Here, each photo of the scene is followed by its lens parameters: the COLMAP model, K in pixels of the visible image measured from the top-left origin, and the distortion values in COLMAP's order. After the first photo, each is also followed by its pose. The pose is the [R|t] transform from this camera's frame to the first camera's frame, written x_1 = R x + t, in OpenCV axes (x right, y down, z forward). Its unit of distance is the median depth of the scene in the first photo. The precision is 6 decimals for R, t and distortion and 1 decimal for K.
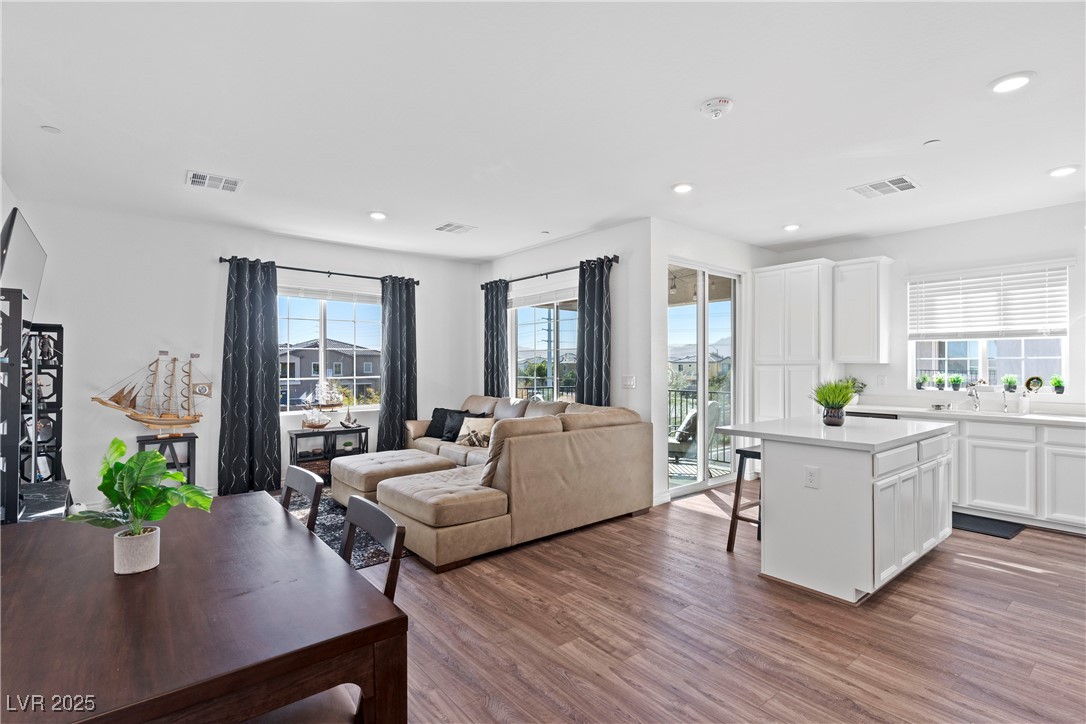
lens RADIAL K [[520.5, 0, 548.5], [0, 520.5, 360.3], [0, 0, 1]] dist [0.002708, 0.000610]
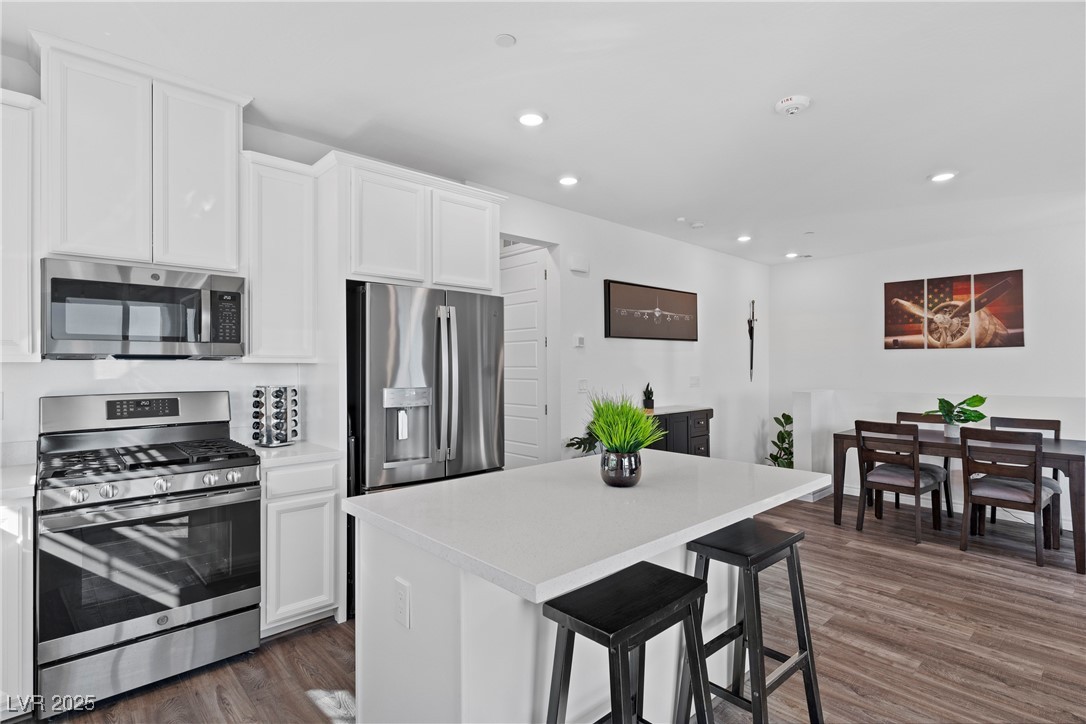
lens RADIAL K [[539.1, 0, 543.4], [0, 539.1, 363.2], [0, 0, 1]] dist [0.000433, 0.000577]
pose [[-0.998523, -0.000812, -0.054332, 0.577789], [-0.000288, 0.999953, -0.009643, 0.006470], [0.054337, -0.009613, -0.998476, 1.356047]]
